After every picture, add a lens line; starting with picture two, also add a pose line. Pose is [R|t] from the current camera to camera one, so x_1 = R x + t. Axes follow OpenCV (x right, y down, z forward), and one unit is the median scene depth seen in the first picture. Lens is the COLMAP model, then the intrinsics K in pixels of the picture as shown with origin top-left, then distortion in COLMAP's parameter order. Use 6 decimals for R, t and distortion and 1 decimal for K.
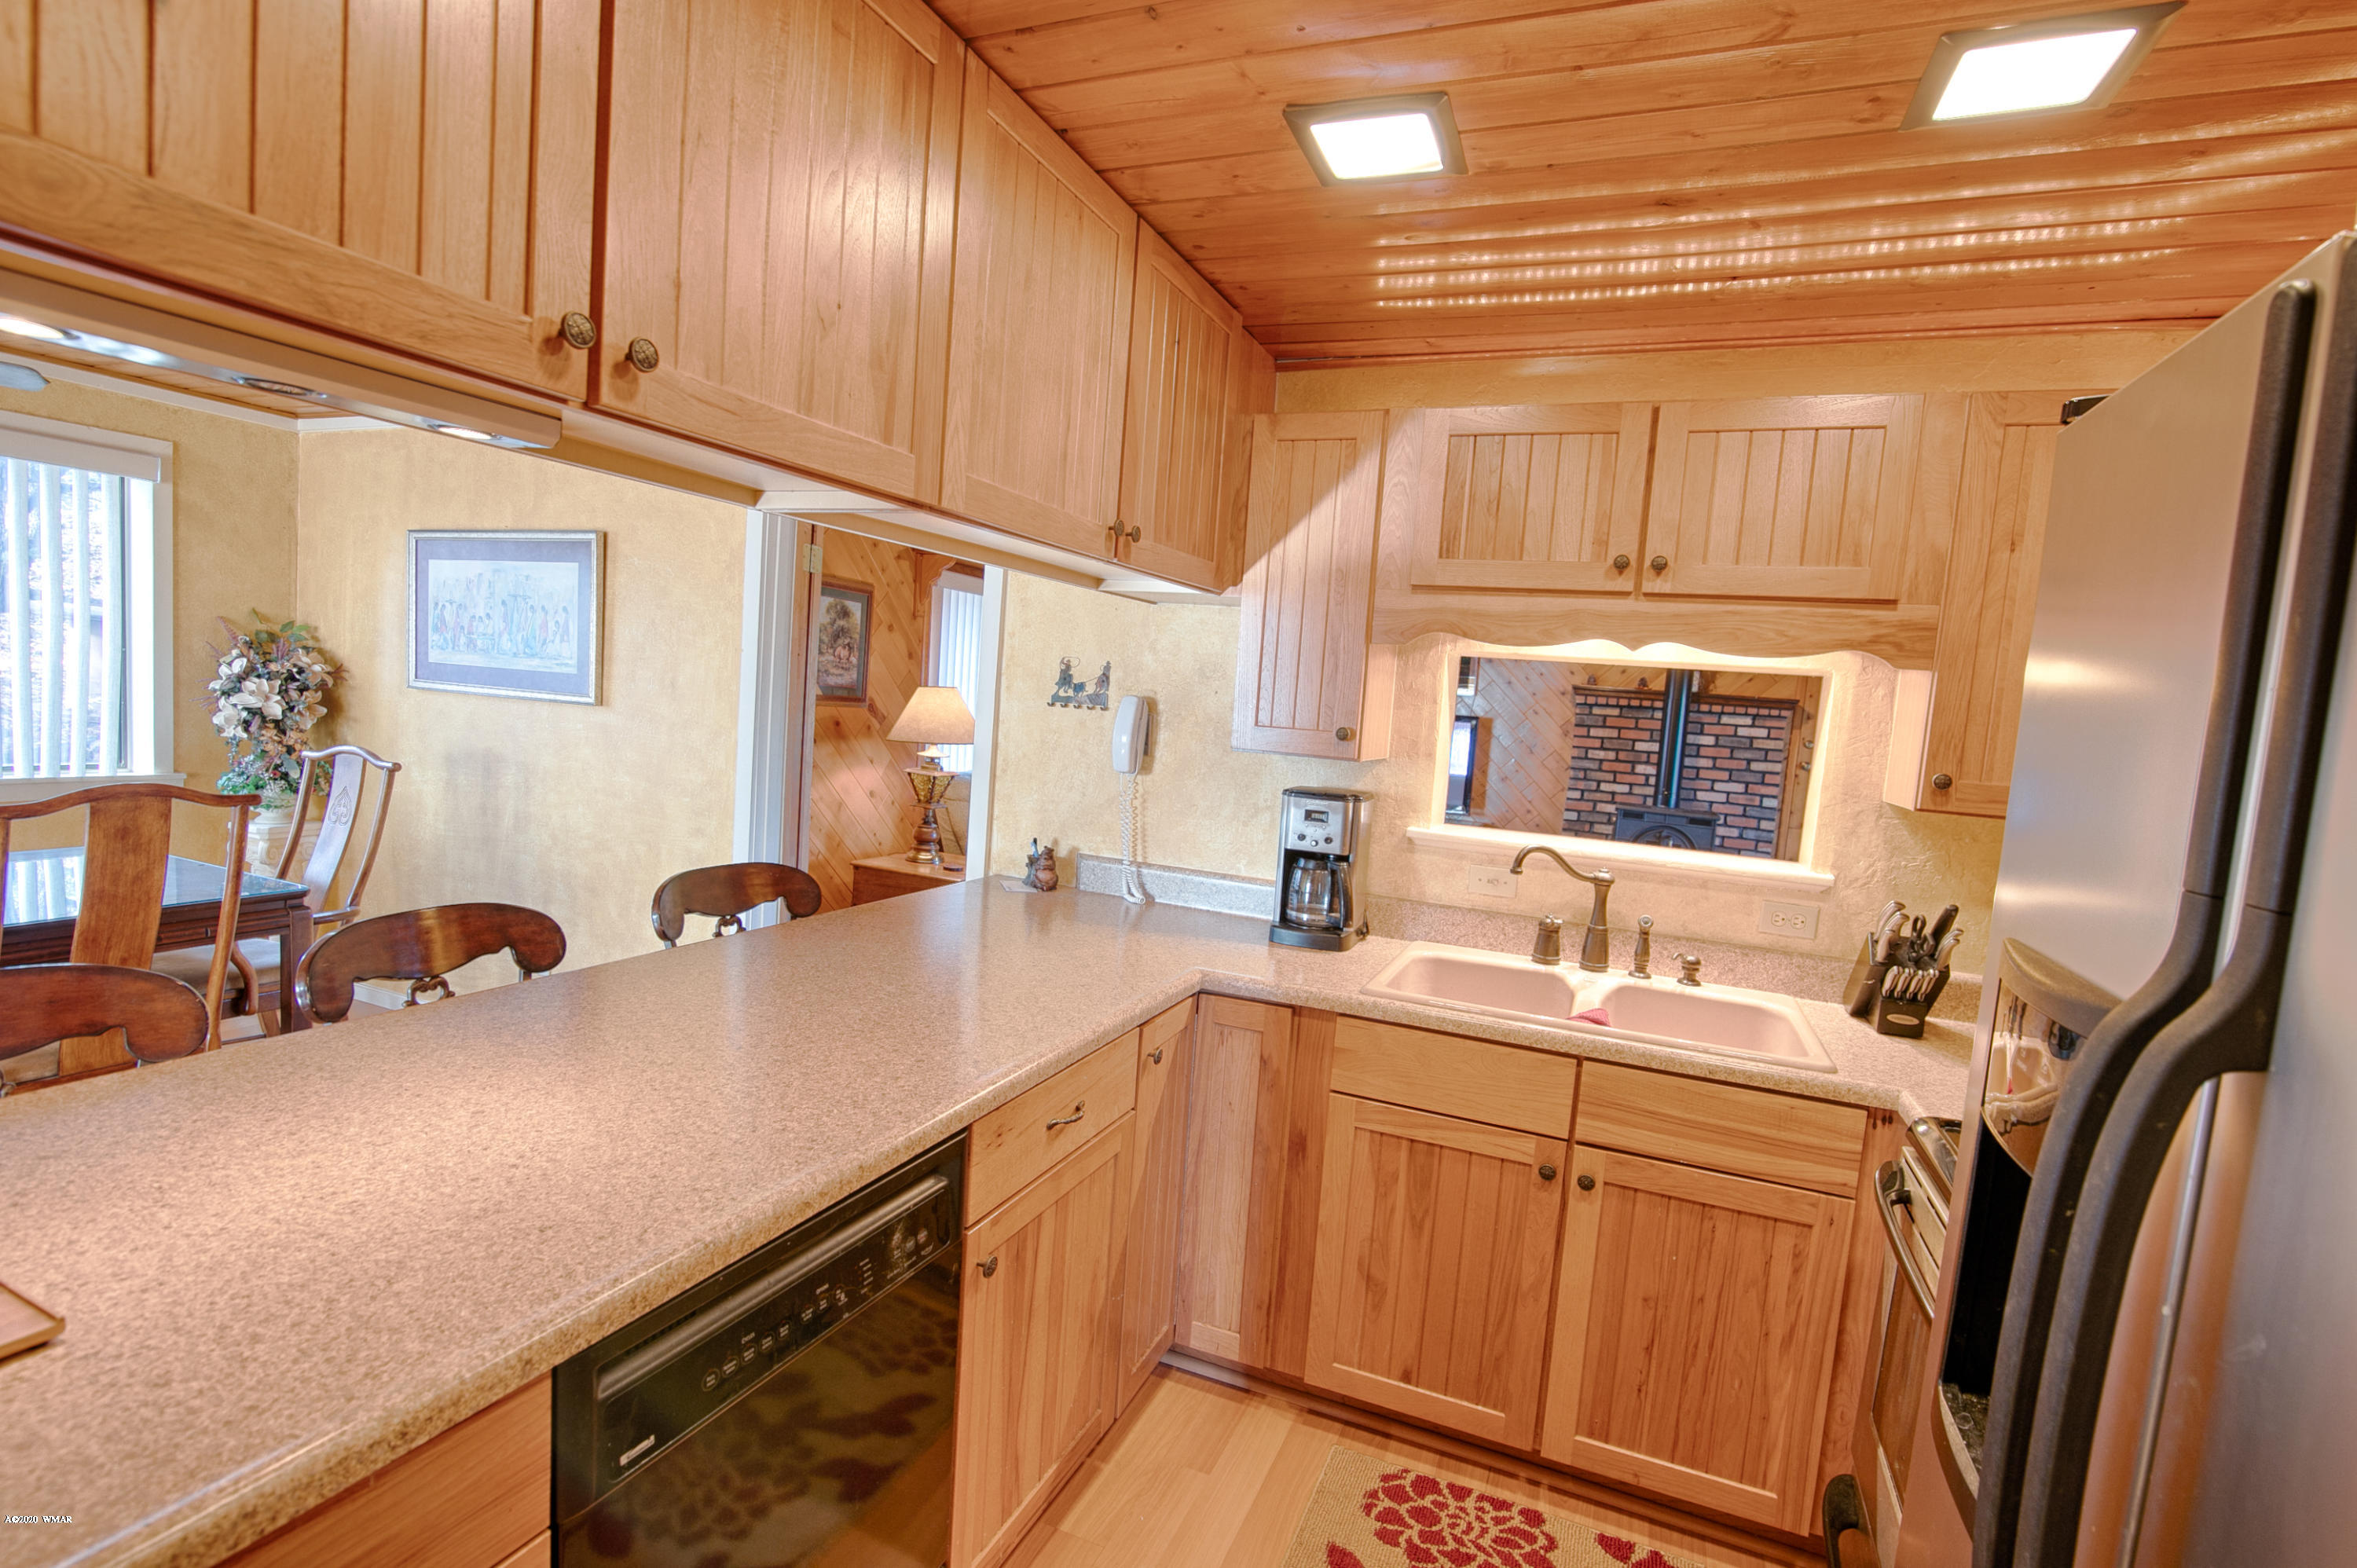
lens RADIAL K [[1080.9, 0, 1191.4], [0, 1080.9, 792.7], [0, 0, 1]] dist [-0.015505, 0.000176]
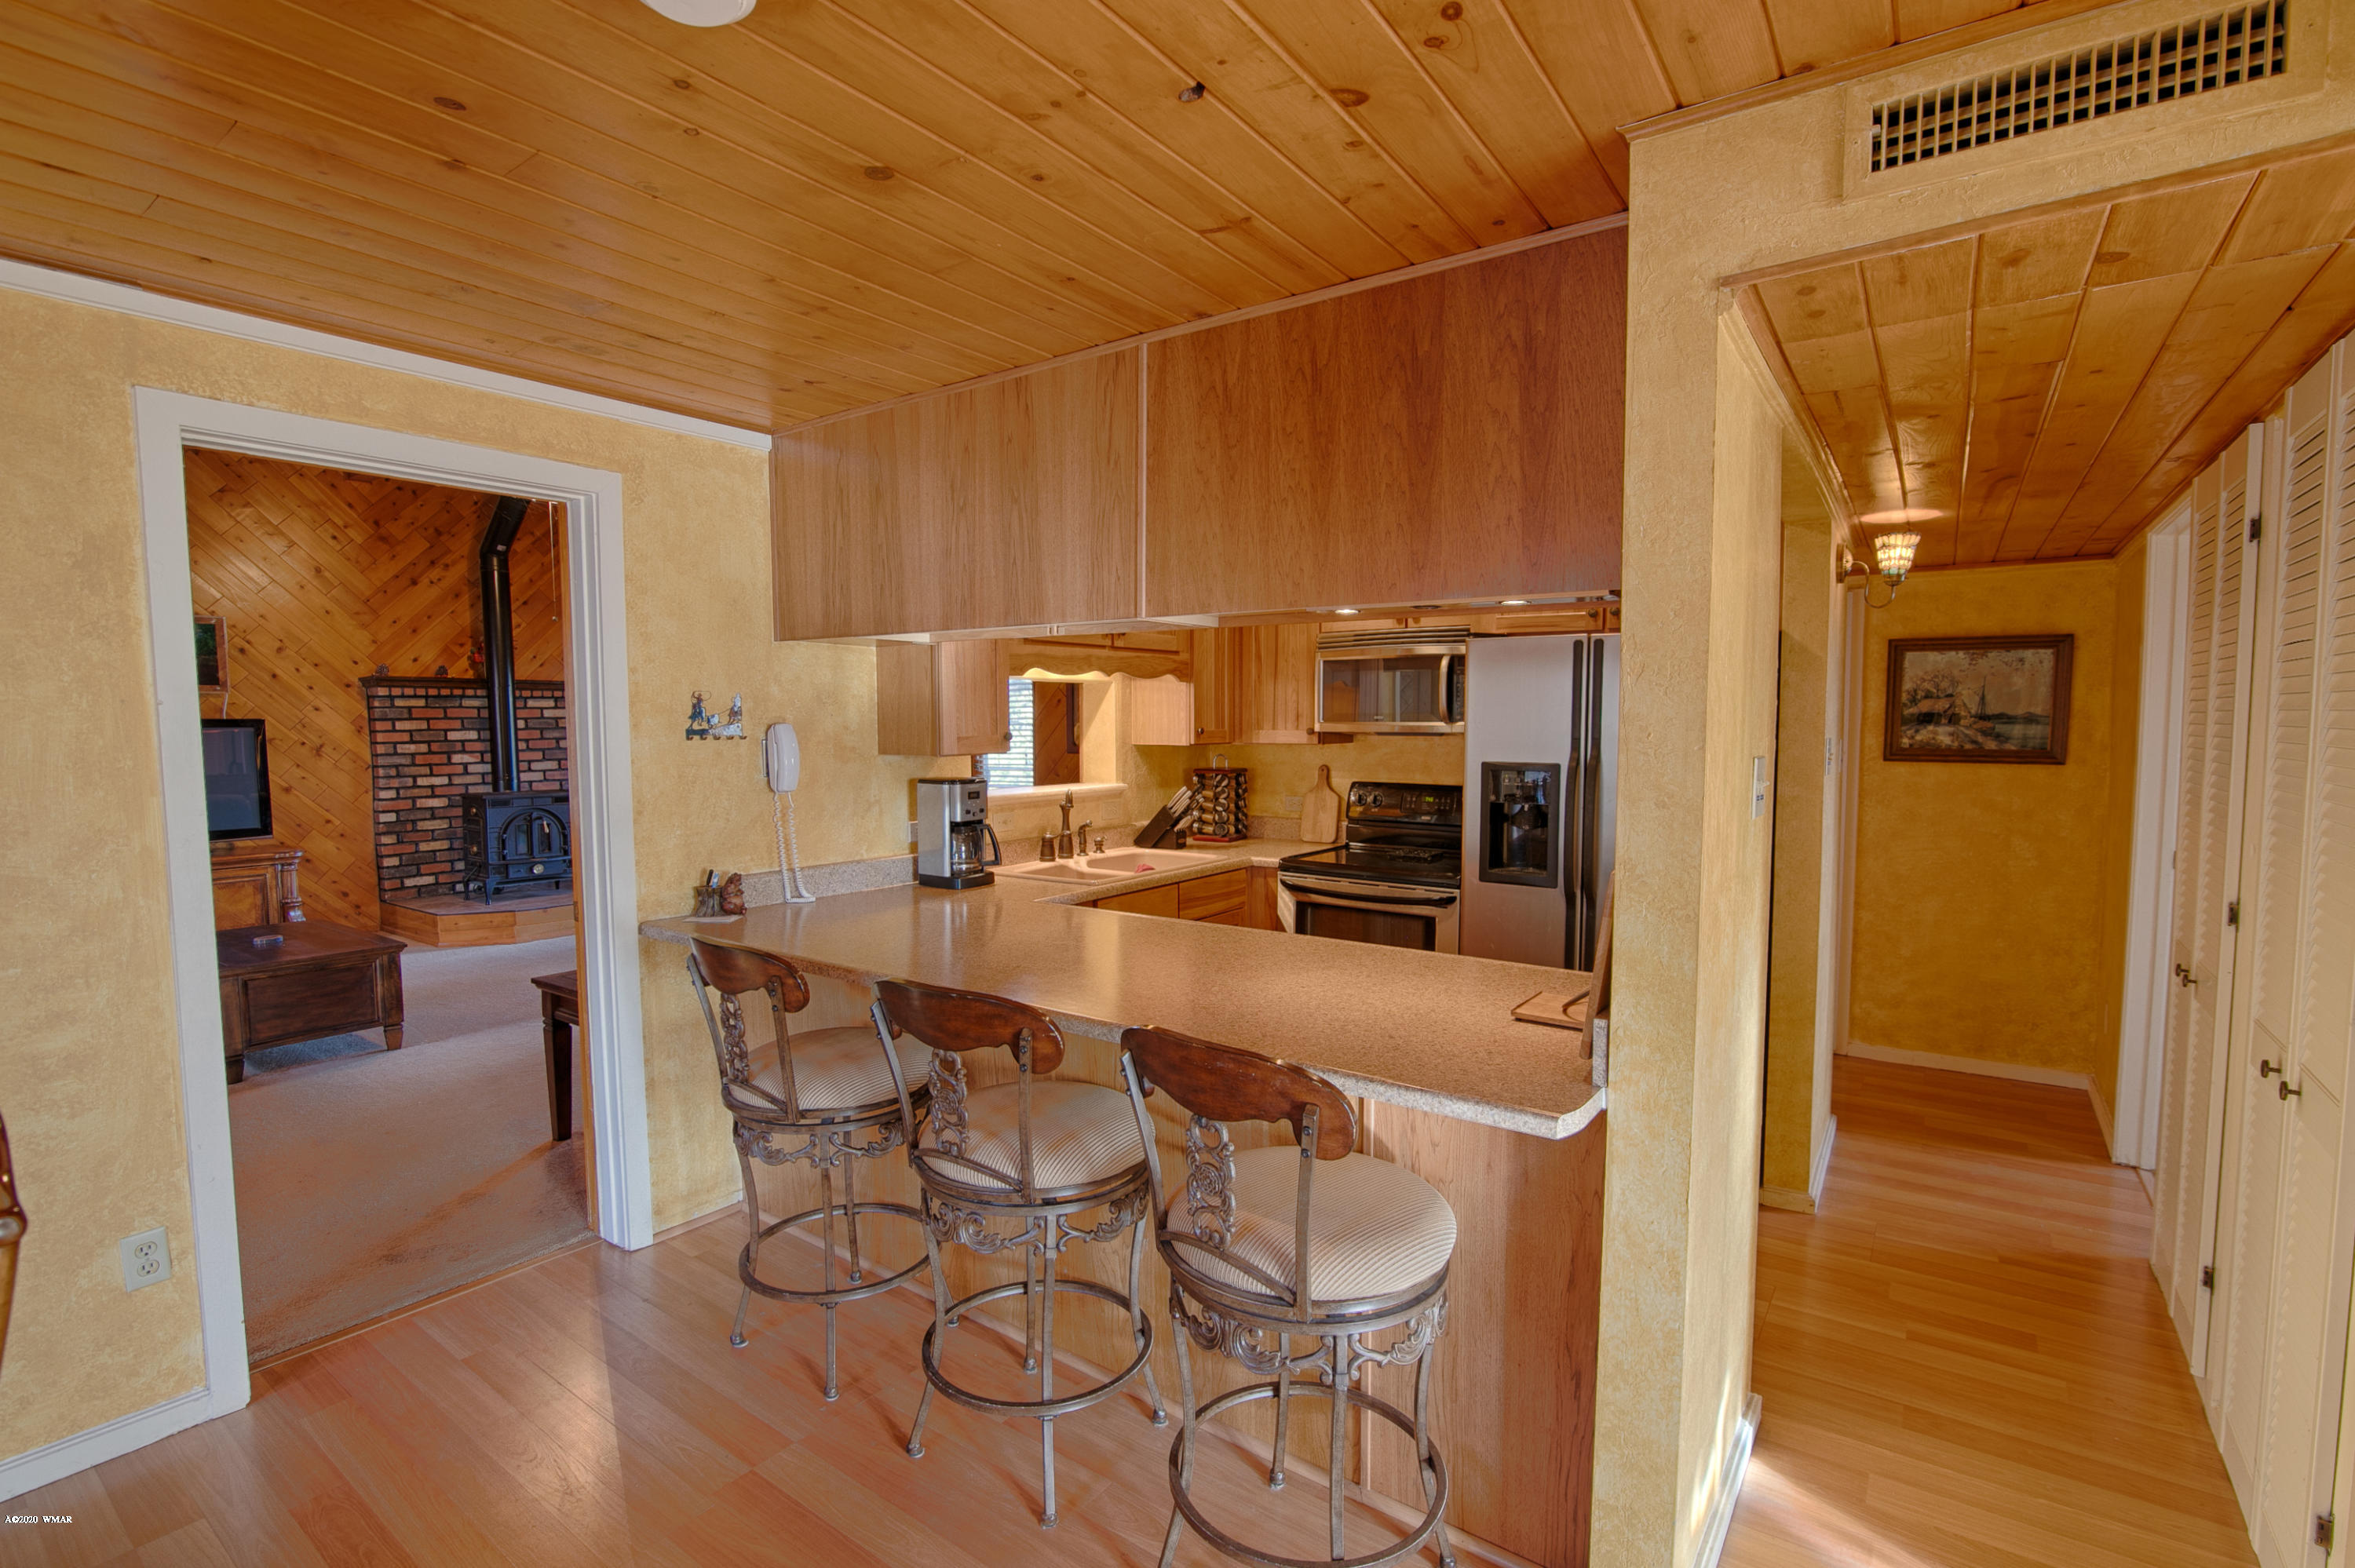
lens RADIAL K [[1079.9, 0, 1183.1], [0, 1079.9, 794.9], [0, 0, 1]] dist [-0.015505, 0.000176]
pose [[0.226796, -0.143623, 0.963294, -0.716196], [0.104121, 0.986974, 0.122640, -0.074963], [-0.968361, 0.072485, 0.238796, 0.226661]]
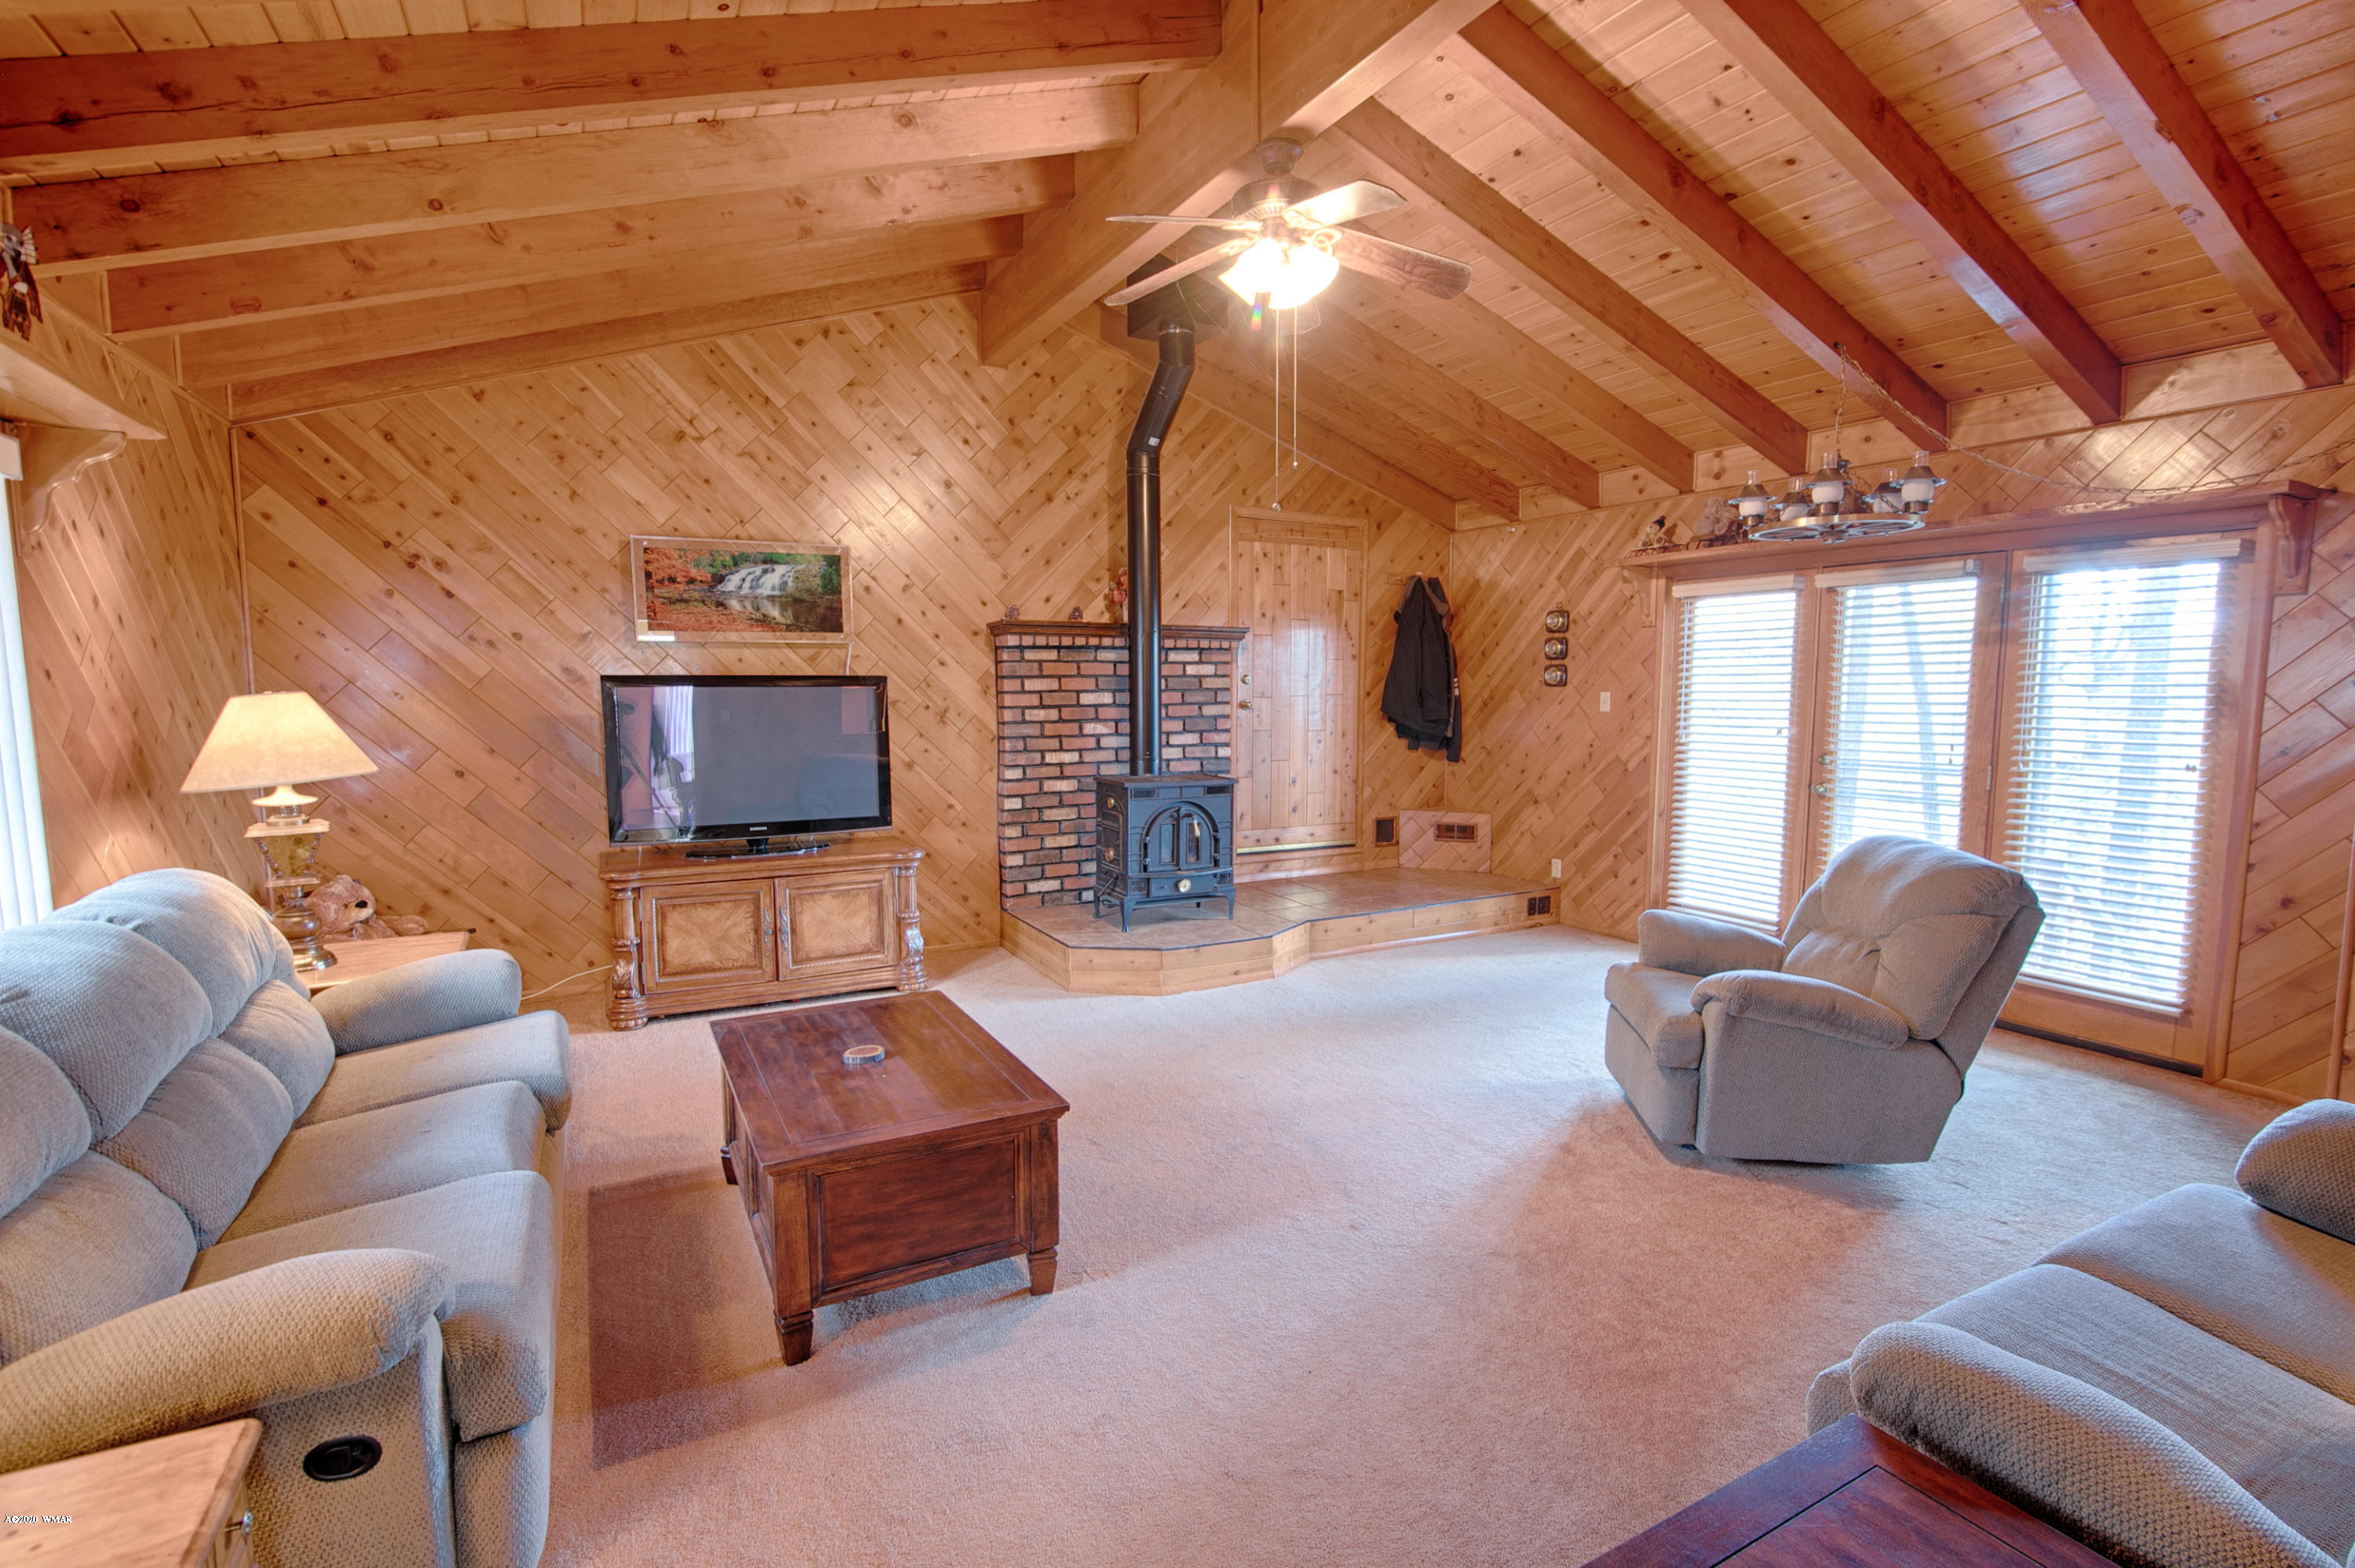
lens RADIAL K [[1079.9, 0, 1191.7], [0, 1079.9, 783.6], [0, 0, 1]] dist [-0.015505, 0.000176]
pose [[0.629360, -0.148862, 0.762722, -0.228381], [0.112777, 0.988587, 0.099887, -0.095588], [-0.768887, 0.023153, 0.638966, 0.855860]]
